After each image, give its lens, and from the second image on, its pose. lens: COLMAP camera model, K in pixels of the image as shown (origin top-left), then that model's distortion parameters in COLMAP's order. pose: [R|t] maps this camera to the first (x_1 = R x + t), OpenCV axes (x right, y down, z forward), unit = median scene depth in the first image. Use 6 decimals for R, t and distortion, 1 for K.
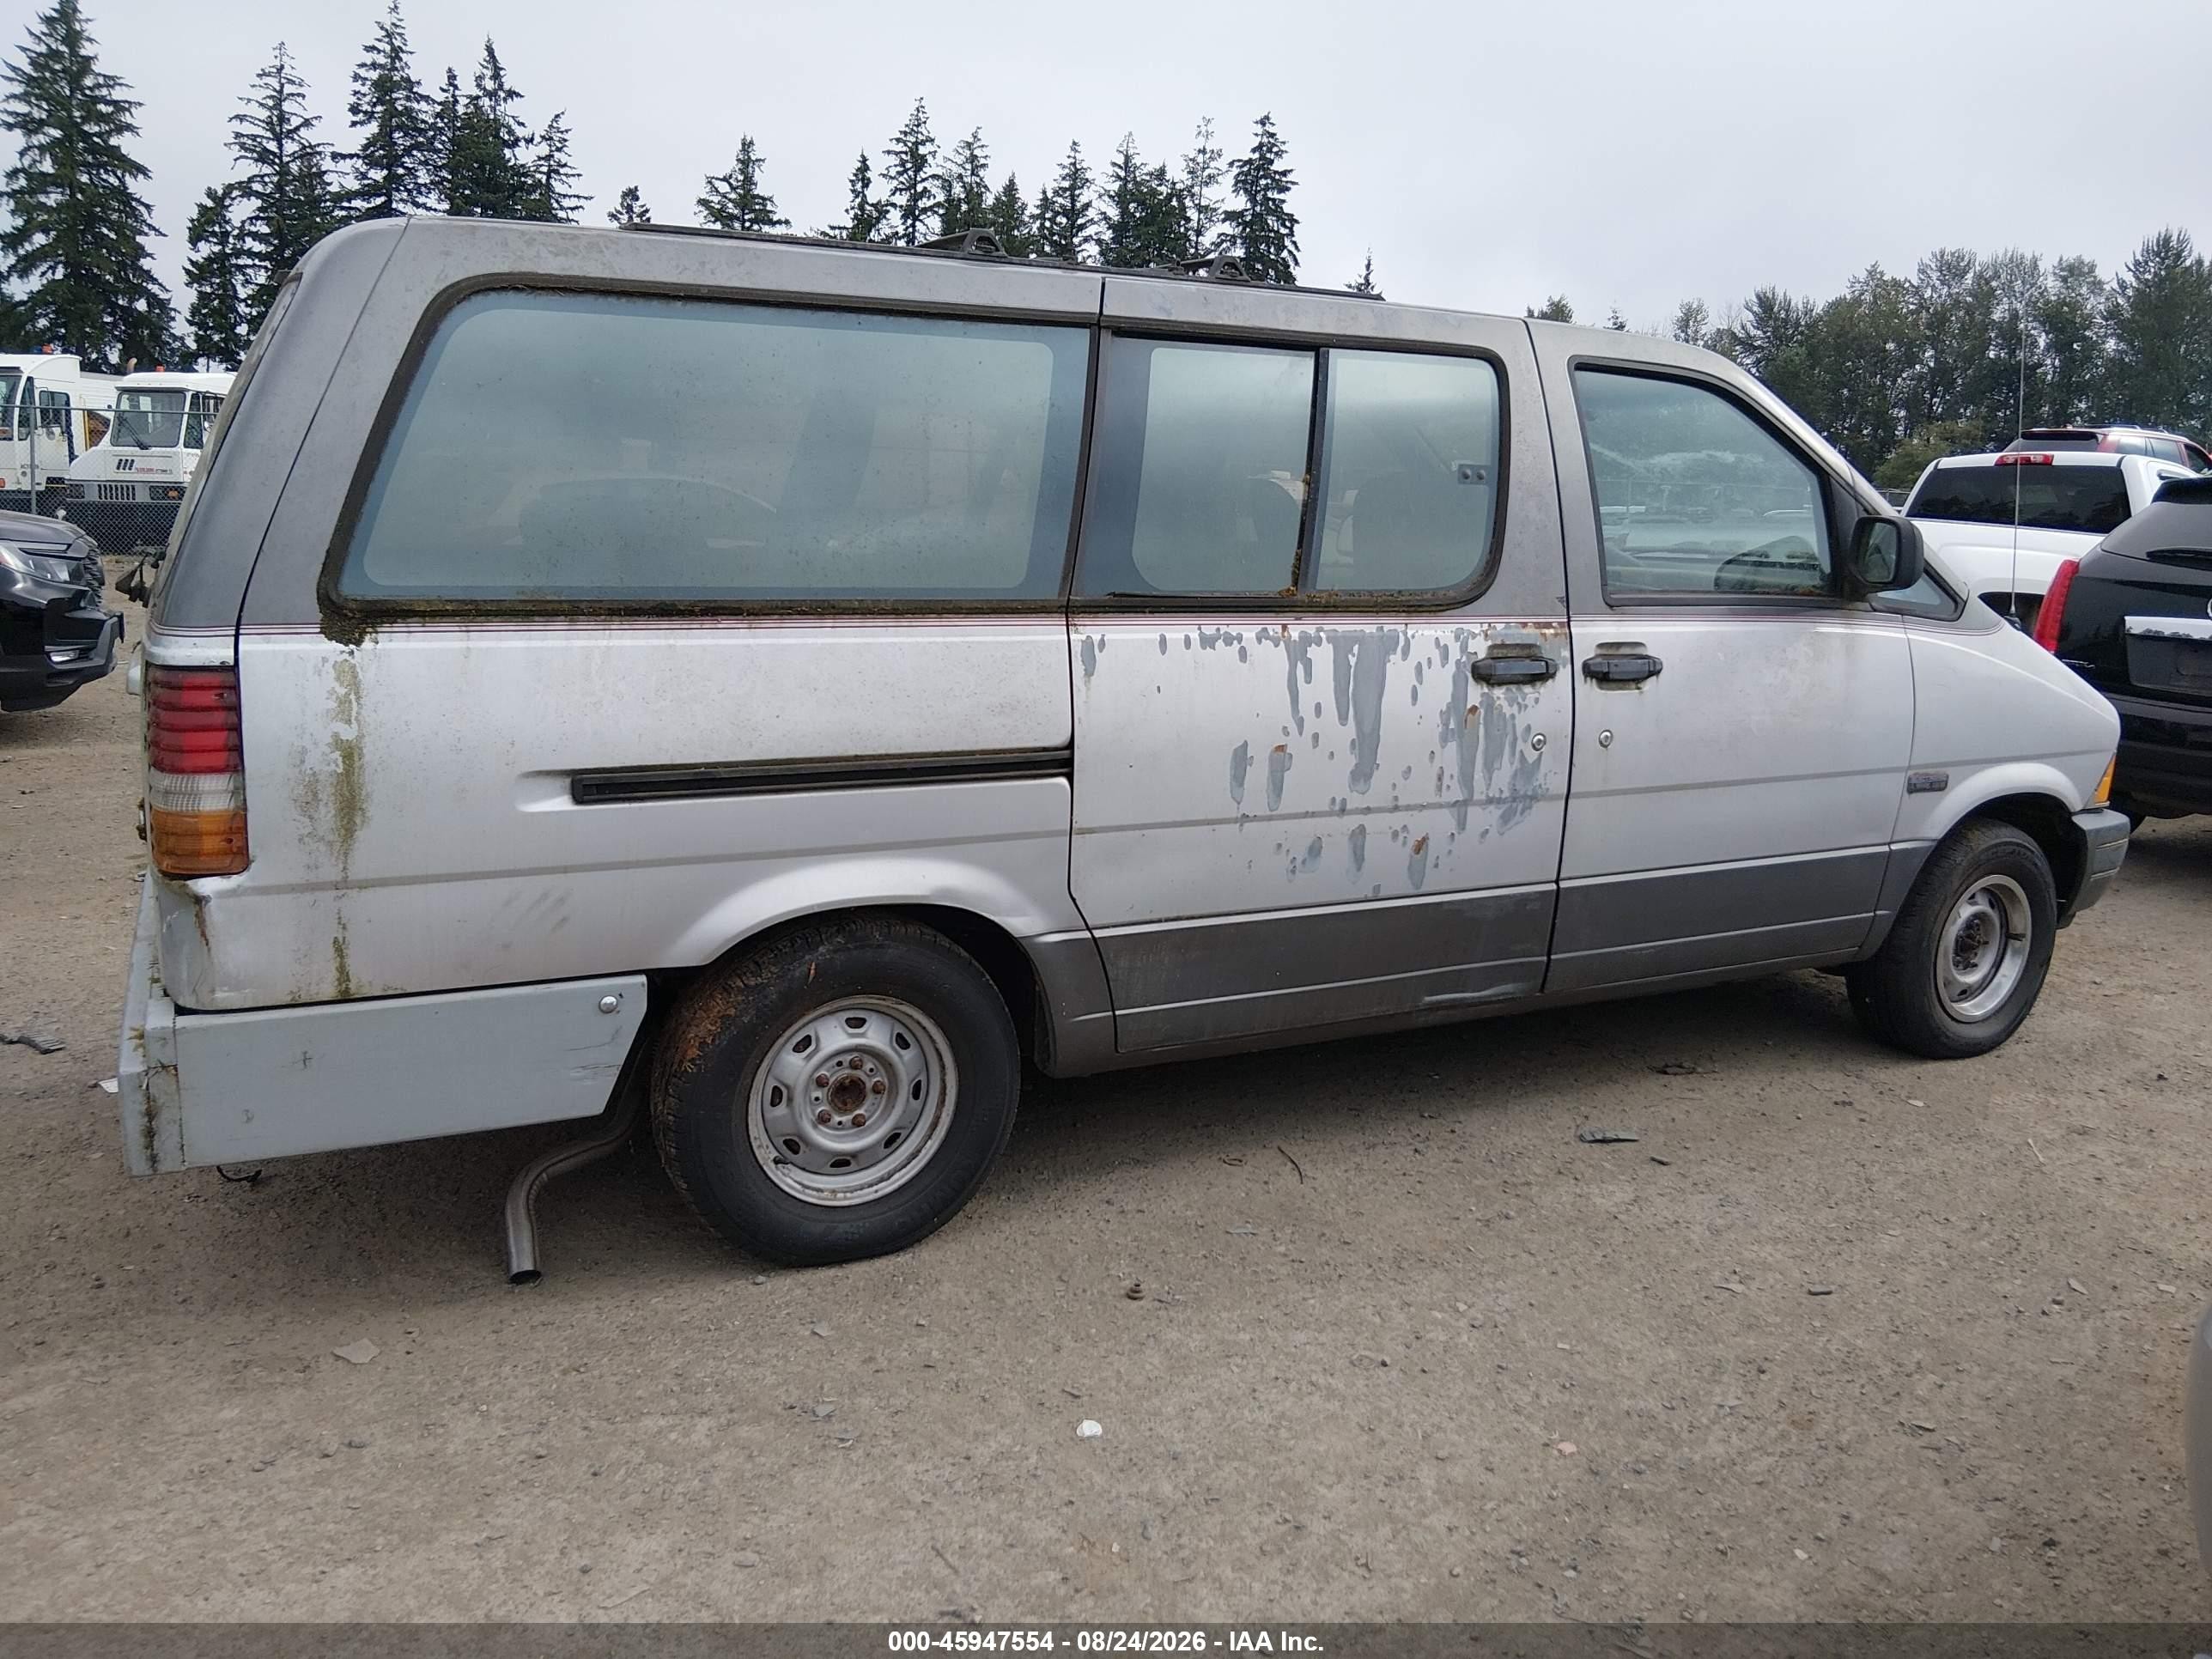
lens RADIAL K [[1681.8, 0, 1108.9], [0, 1681.8, 822.6], [0, 0, 1]] dist [0.096130, -0.157488]
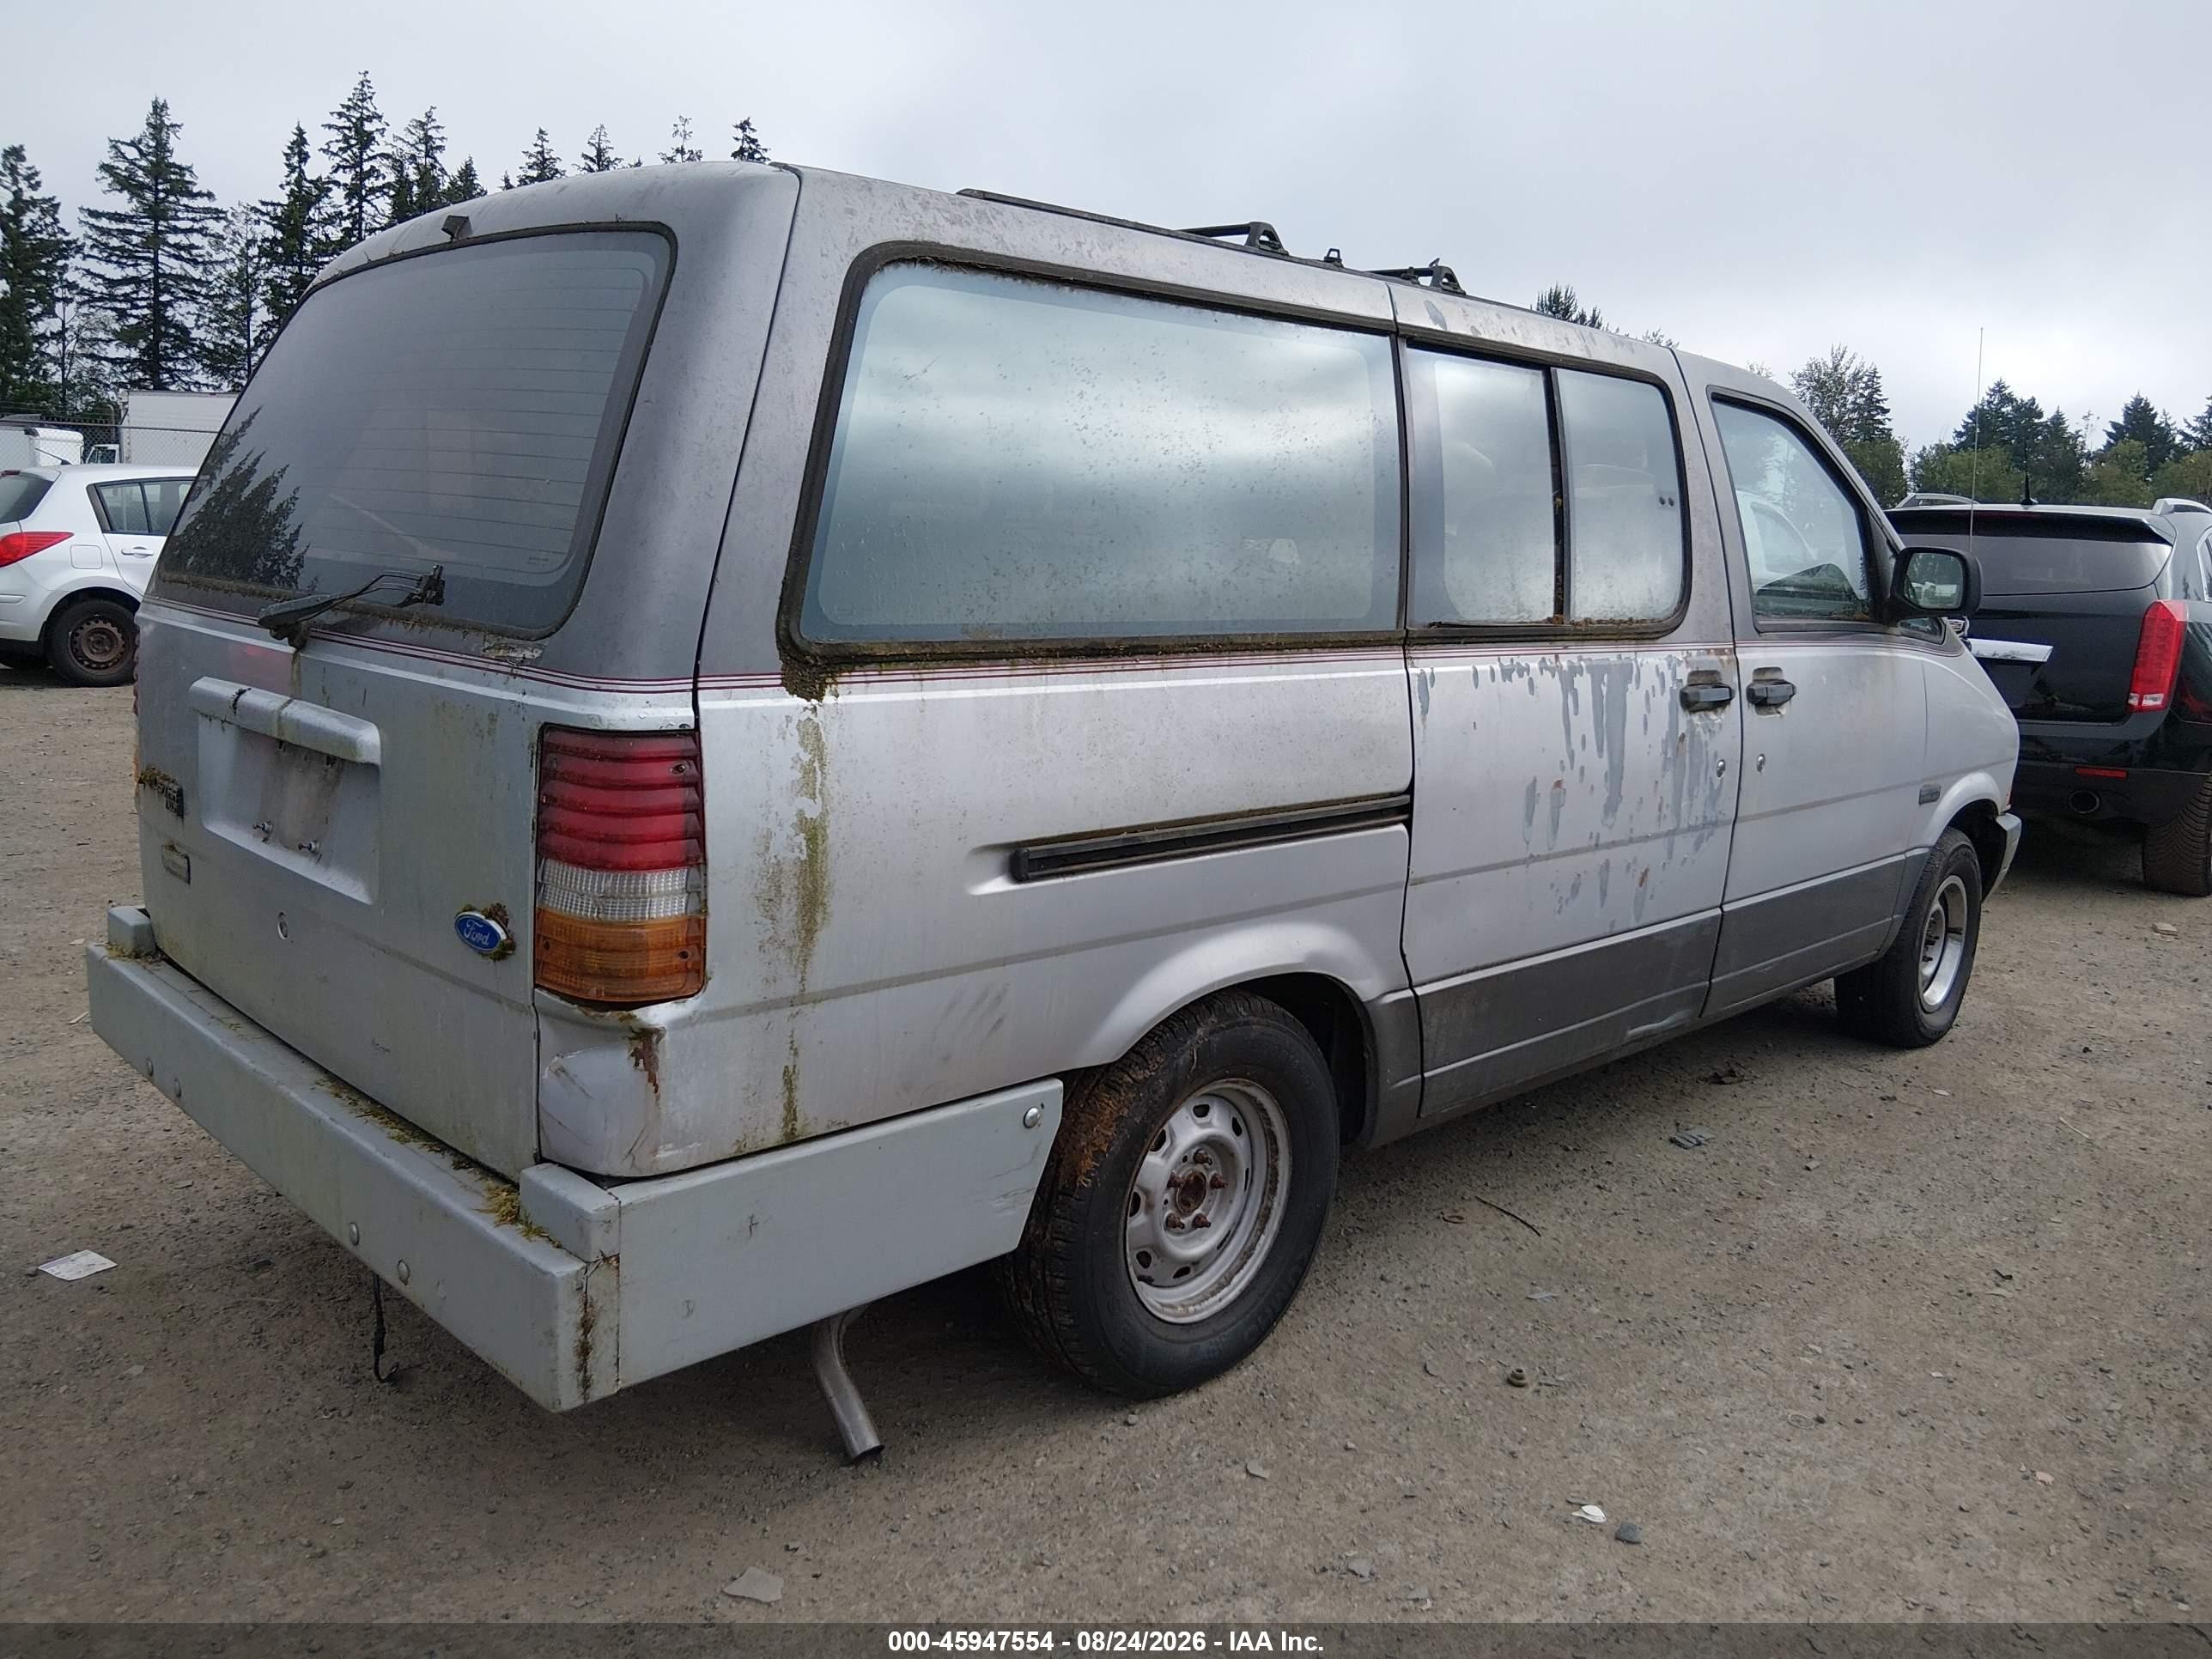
lens RADIAL K [[1681.8, 0, 1108.9], [0, 1681.8, 822.6], [0, 0, 1]] dist [0.096130, -0.157488]
pose [[0.955094, -0.037861, 0.293874, -0.449918], [0.040112, 0.999194, -0.001633, -0.032678], [-0.293575, 0.013347, 0.955843, 0.168578]]
